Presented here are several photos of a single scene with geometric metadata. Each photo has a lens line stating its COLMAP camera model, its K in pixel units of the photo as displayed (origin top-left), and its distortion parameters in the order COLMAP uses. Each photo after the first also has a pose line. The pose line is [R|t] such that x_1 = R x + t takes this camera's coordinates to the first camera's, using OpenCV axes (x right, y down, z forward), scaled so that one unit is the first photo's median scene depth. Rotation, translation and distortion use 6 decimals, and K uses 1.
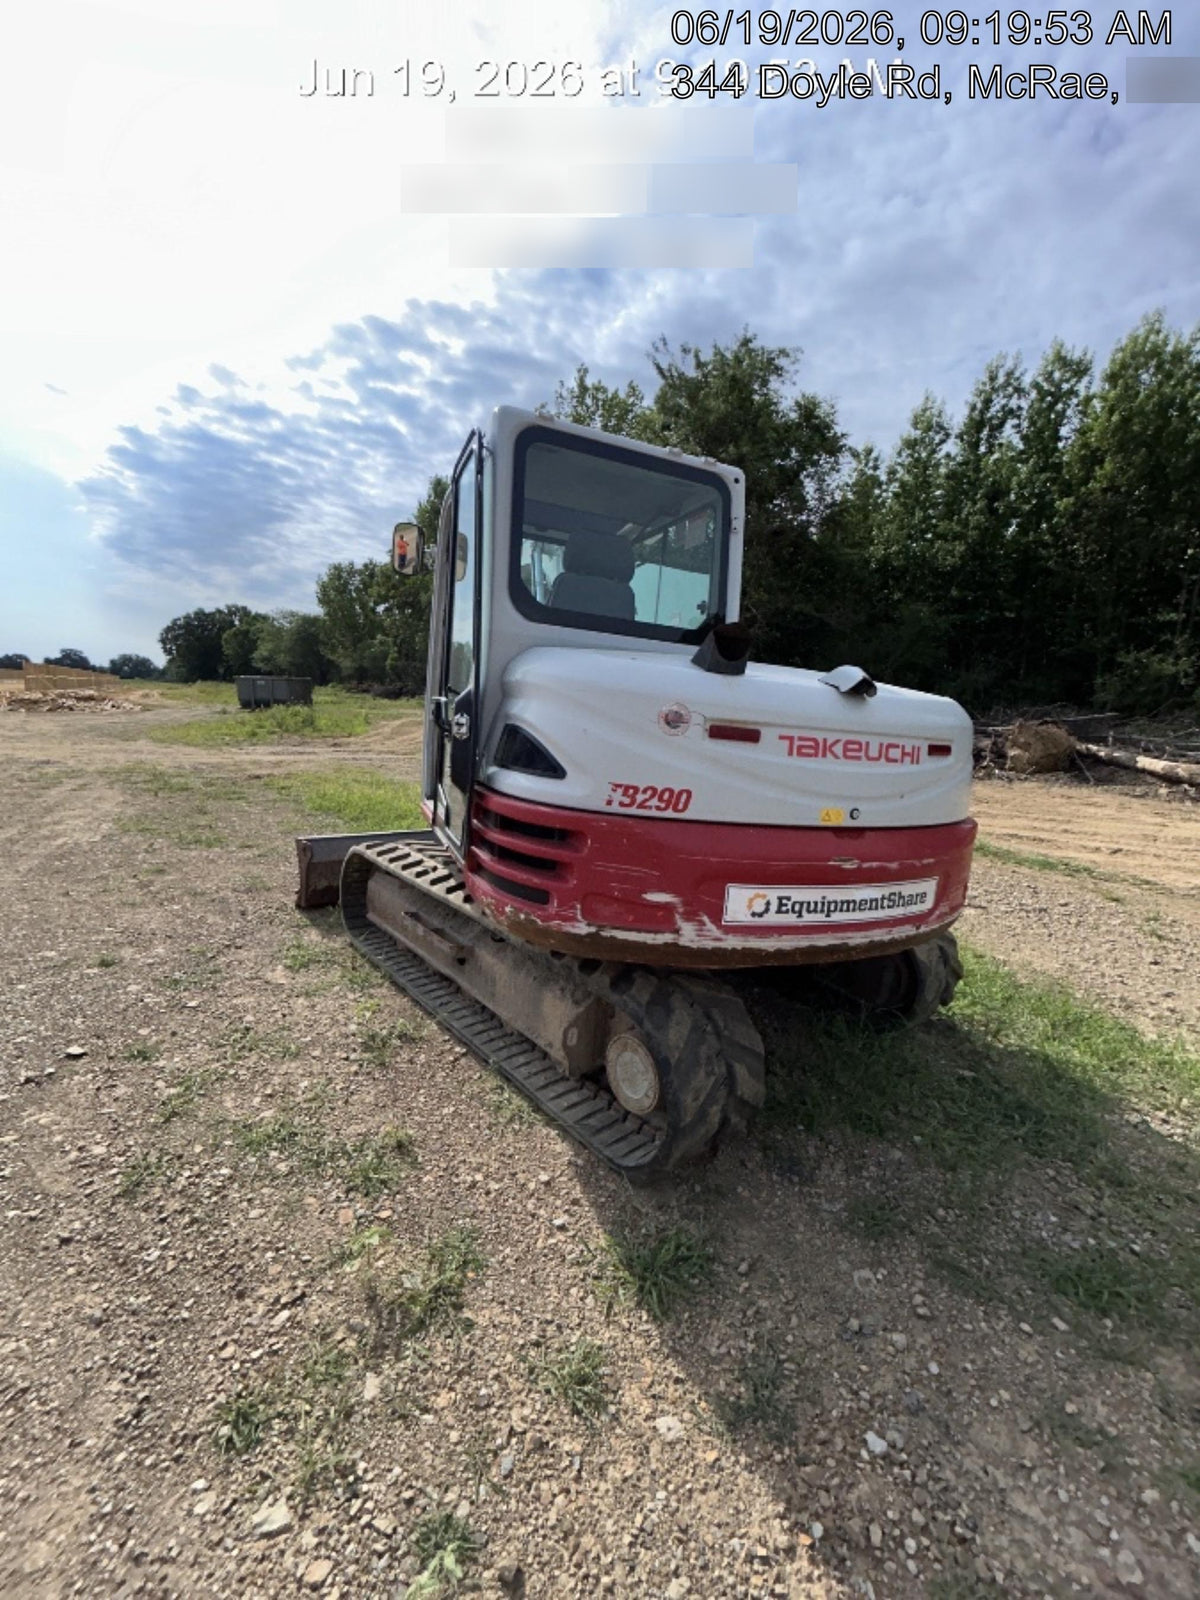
lens RADIAL K [[649.0, 0, 600.0], [0, 649.0, 800.0], [0, 0, 1]] dist [0.001481, 0.000081]
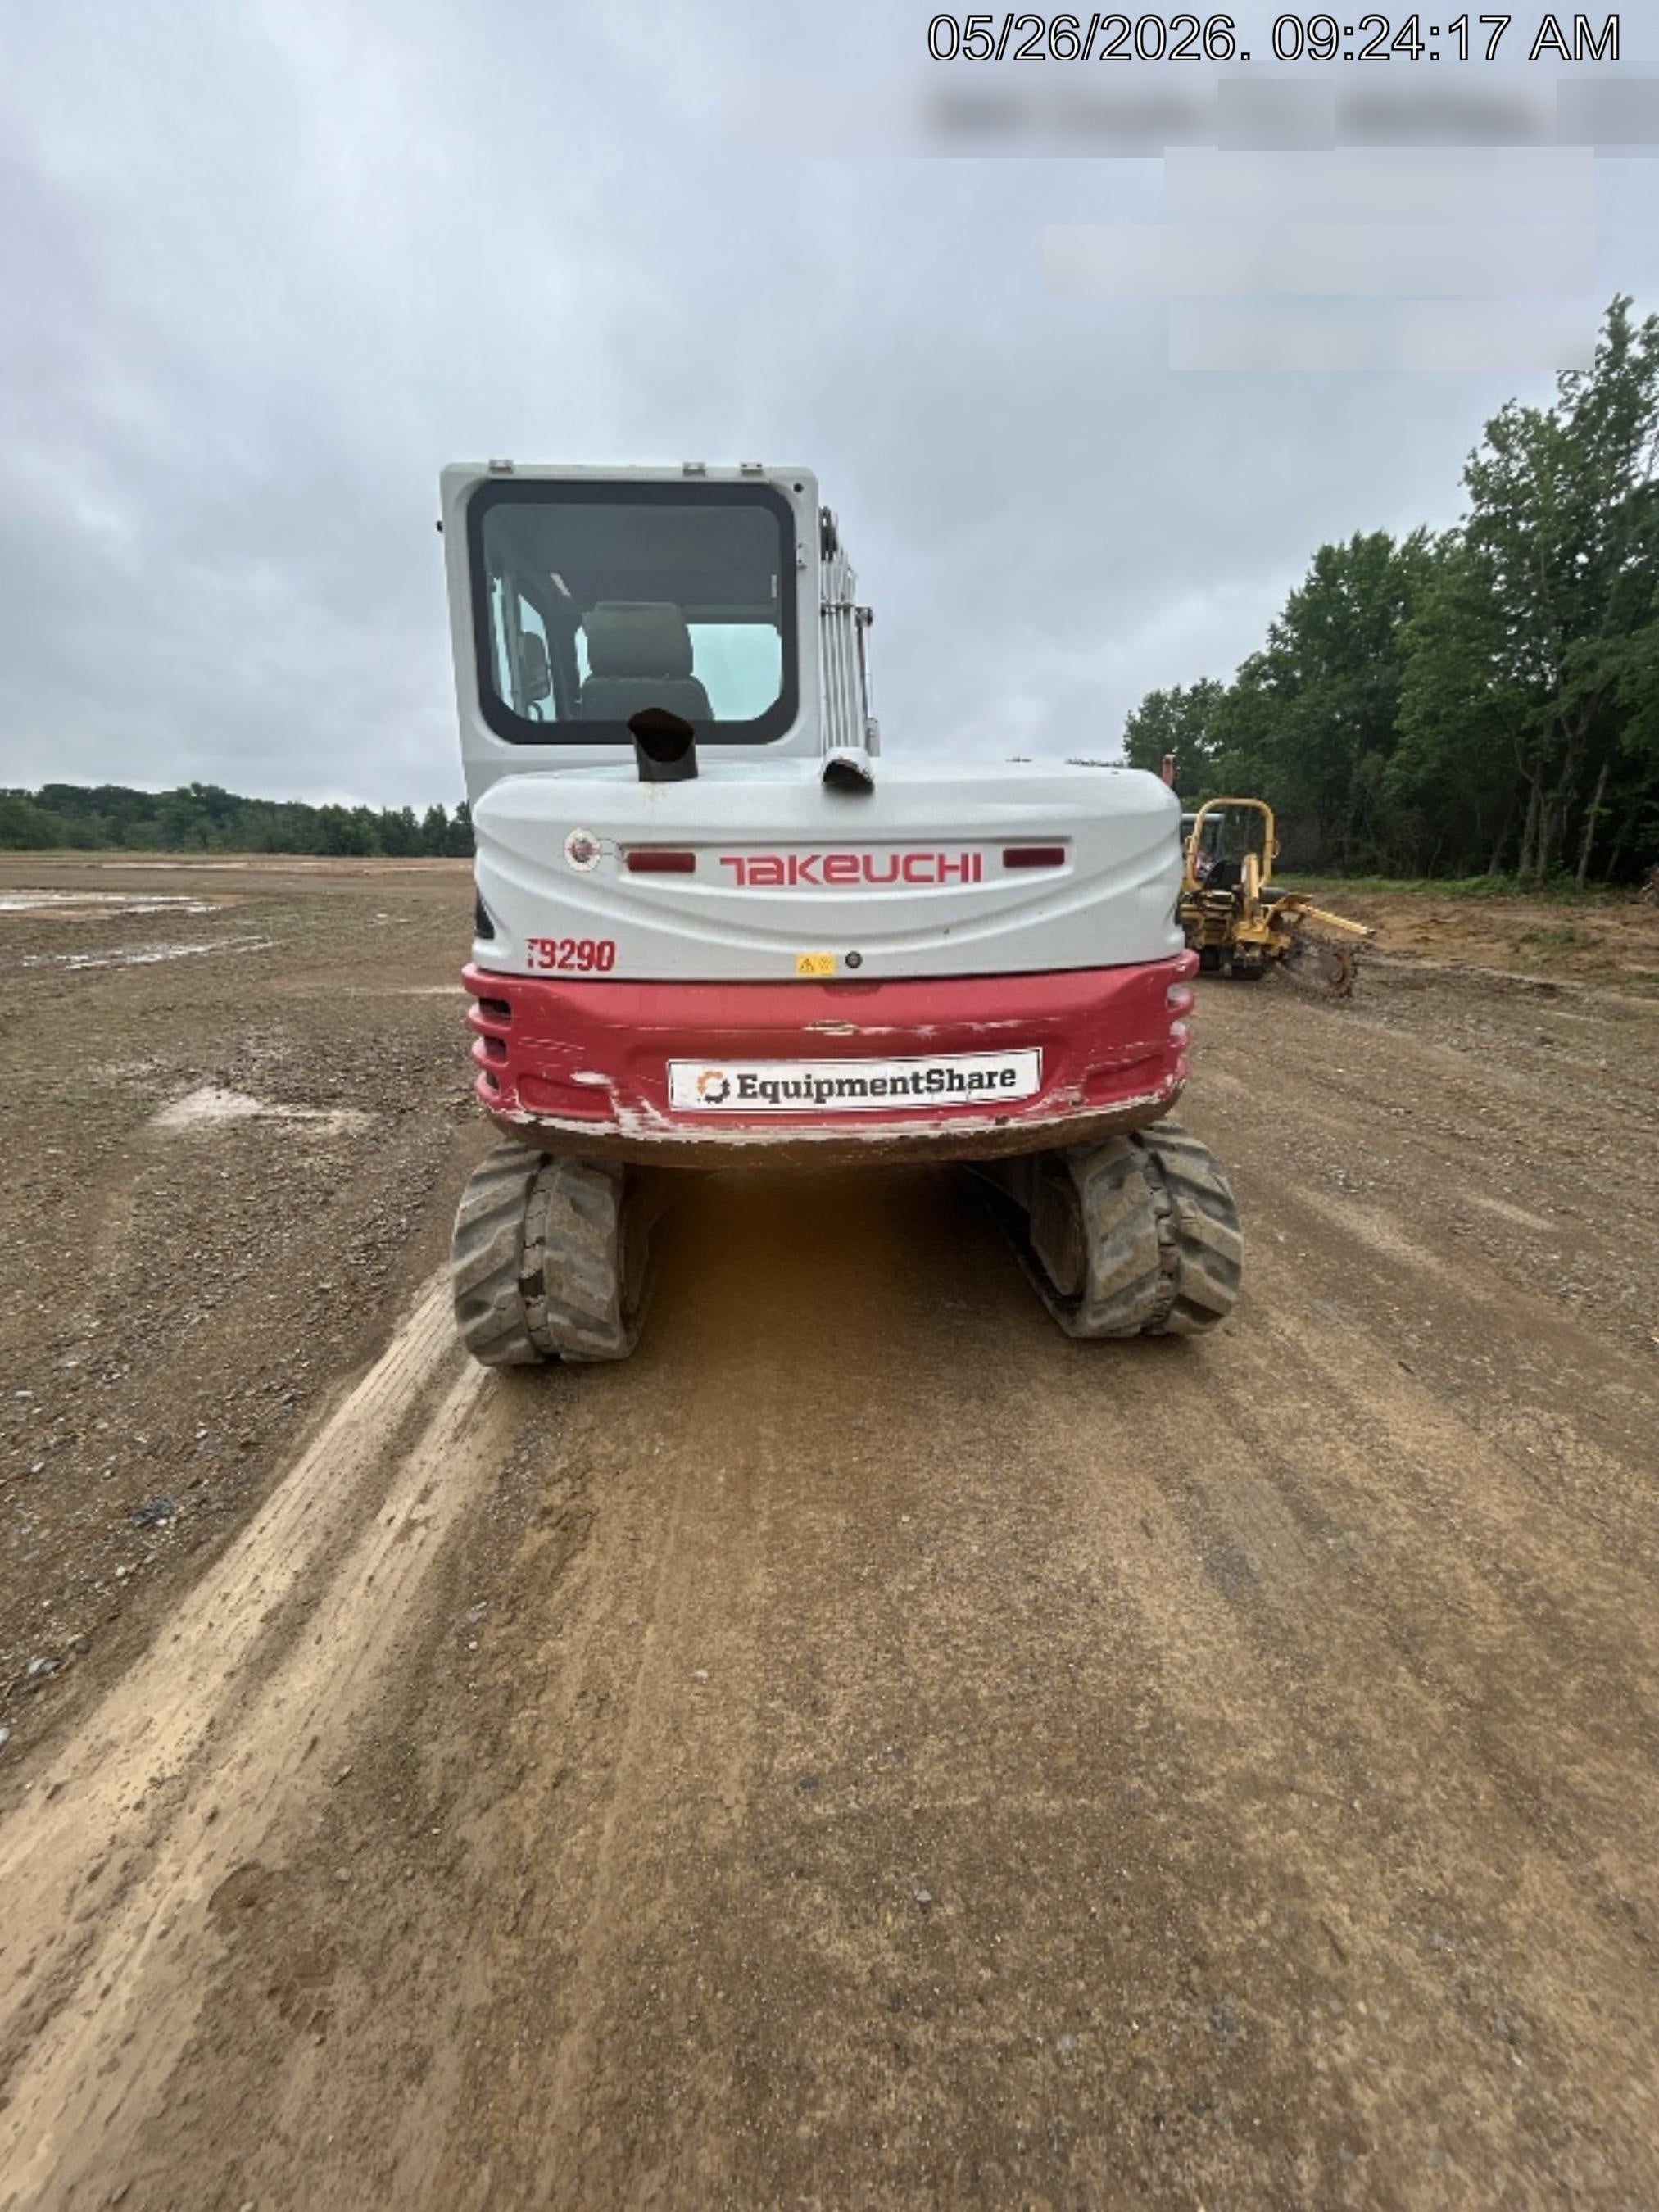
lens RADIAL K [[897.2, 0, 829.5], [0, 897.2, 1106.0], [0, 0, 1]] dist [0.001481, 0.000081]
pose [[0.943065, -0.005884, -0.332558, 0.723608], [0.050135, 0.990935, 0.124639, 0.058467], [0.328810, -0.134216, 0.934810, 0.044821]]
